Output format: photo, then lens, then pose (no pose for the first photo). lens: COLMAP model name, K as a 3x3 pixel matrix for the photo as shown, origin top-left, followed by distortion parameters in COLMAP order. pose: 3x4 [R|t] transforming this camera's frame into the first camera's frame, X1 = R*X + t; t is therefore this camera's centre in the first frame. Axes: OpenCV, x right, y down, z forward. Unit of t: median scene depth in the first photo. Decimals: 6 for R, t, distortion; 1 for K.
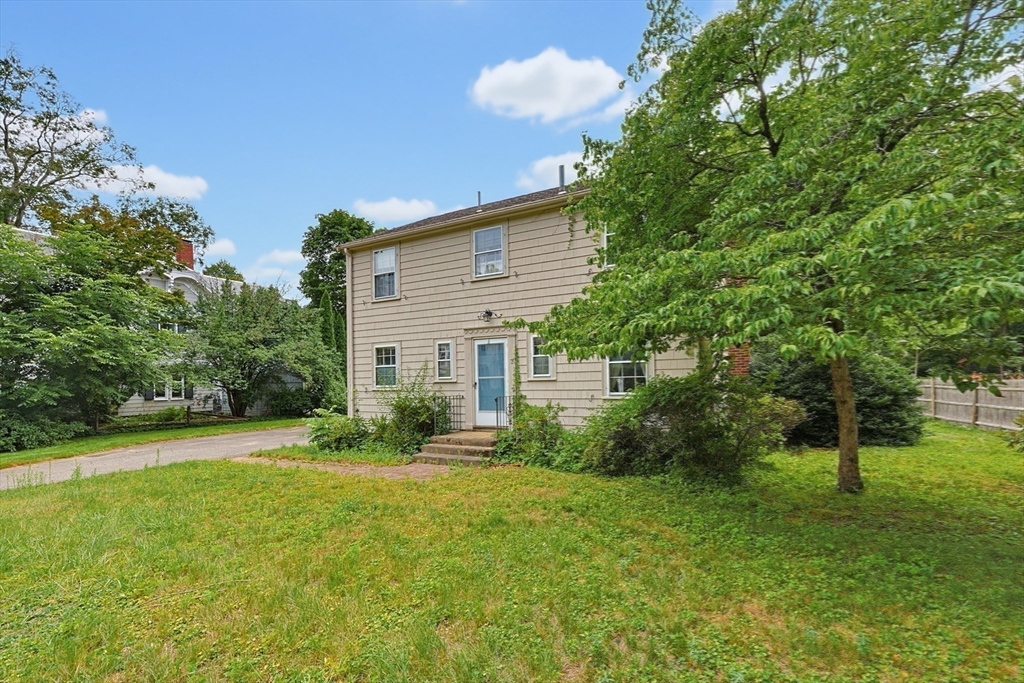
lens RADIAL K [[456.8, 0, 512.3], [0, 456.8, 369.6], [0, 0, 1]] dist [0.003880, -0.000872]
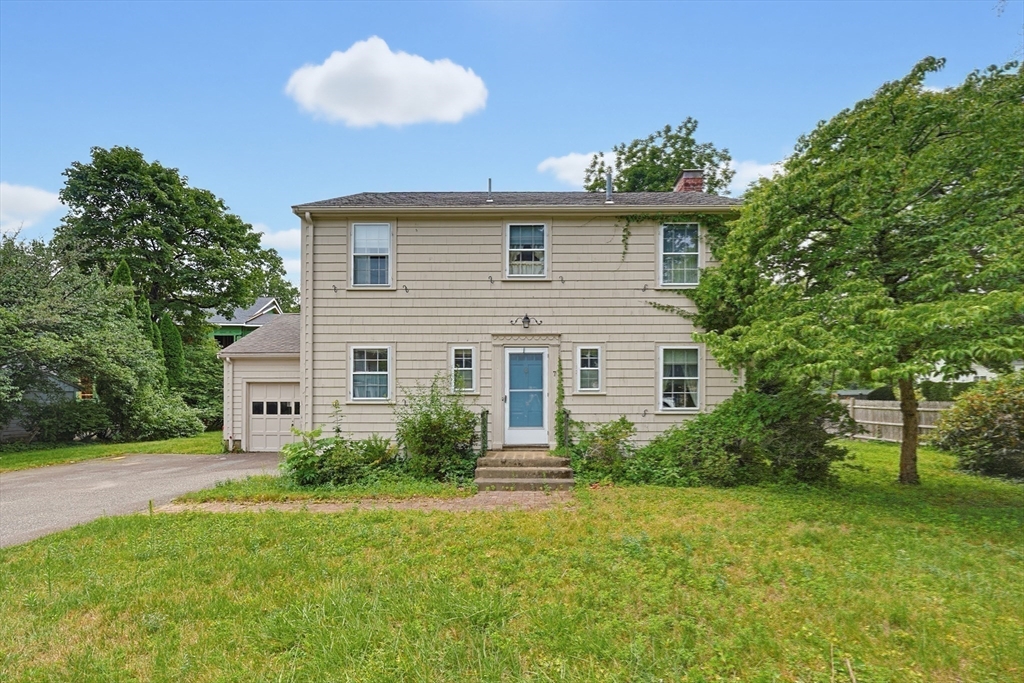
lens RADIAL K [[456.8, 0, 523.6], [0, 456.8, 398.2], [0, 0, 1]] dist [0.003880, -0.000872]
pose [[0.880404, 0.013499, 0.474032, -0.469278], [-0.027230, 0.999385, 0.022114, 0.012482], [-0.473442, -0.032377, 0.880230, 0.202676]]
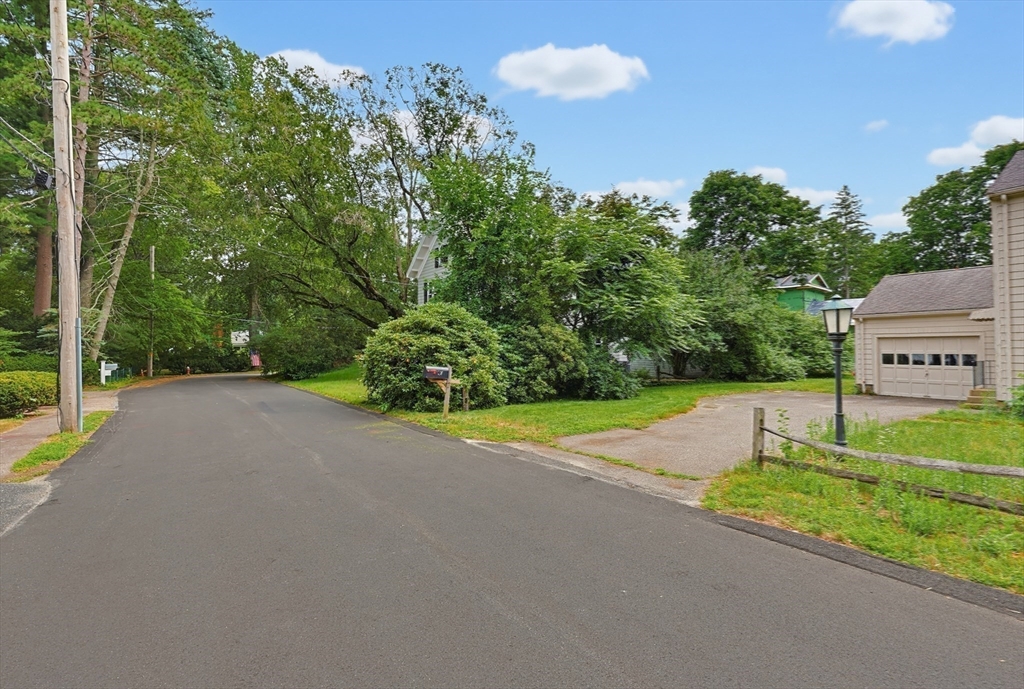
lens RADIAL K [[456.8, 0, 520.1], [0, 456.8, 341.3], [0, 0, 1]] dist [0.003880, -0.000872]
pose [[0.893839, 0.008575, -0.448307, -0.939906], [-0.003956, 0.999929, 0.011238, 0.017448], [0.448371, -0.008272, 0.893809, -0.248529]]
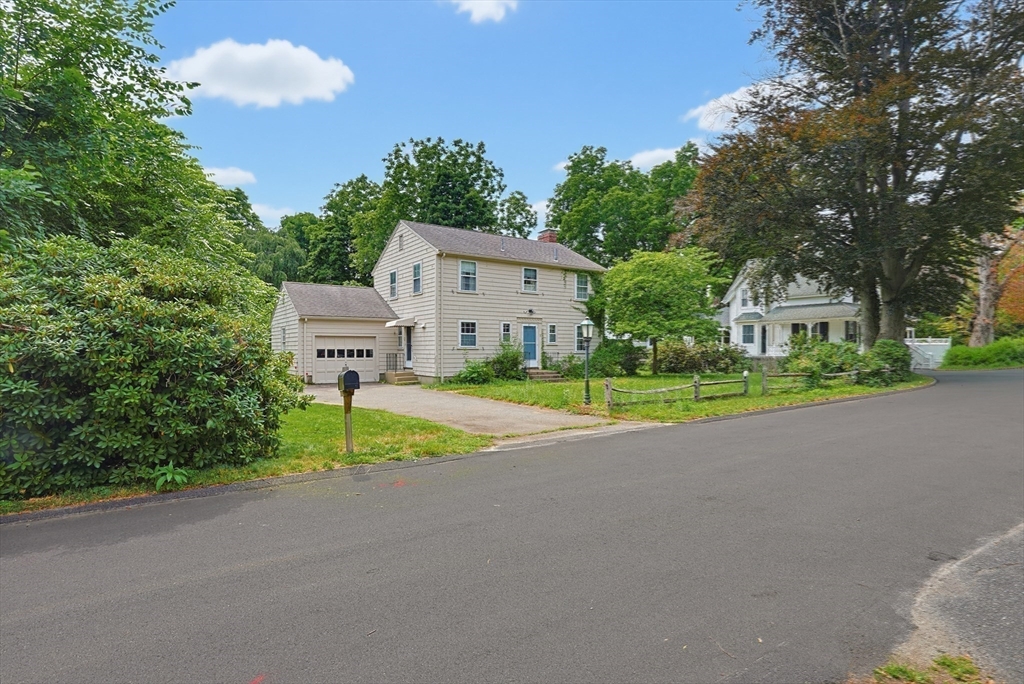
lens RADIAL K [[504.9, 0, 499.9], [0, 504.9, 355.8], [0, 0, 1]] dist [0.023425, 0.000114]
pose [[0.474393, 0.006500, 0.880289, -2.007437], [-0.033304, 0.999389, 0.010568, 0.053019], [-0.879683, -0.034330, 0.474320, 0.064386]]
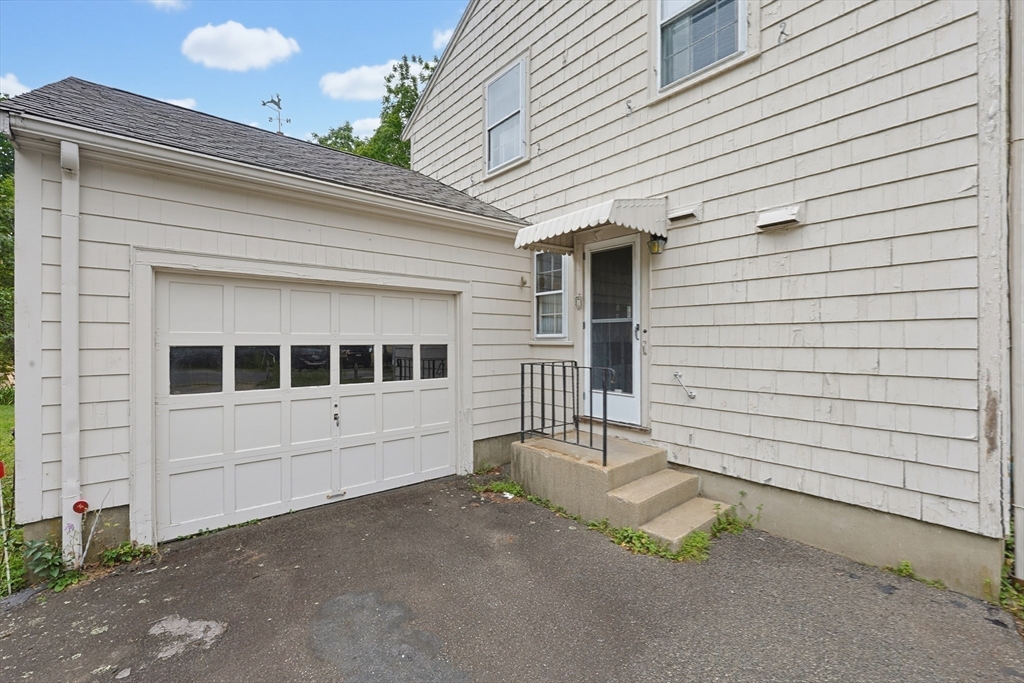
lens RADIAL K [[431.8, 0, 518.9], [0, 431.8, 337.7], [0, 0, 1]] dist [-0.012753, 0.000533]
pose [[0.355027, 0.021723, 0.934604, -0.735168], [-0.033685, 0.999378, -0.010433, 0.061843], [-0.934249, -0.027779, 0.355538, 1.363180]]
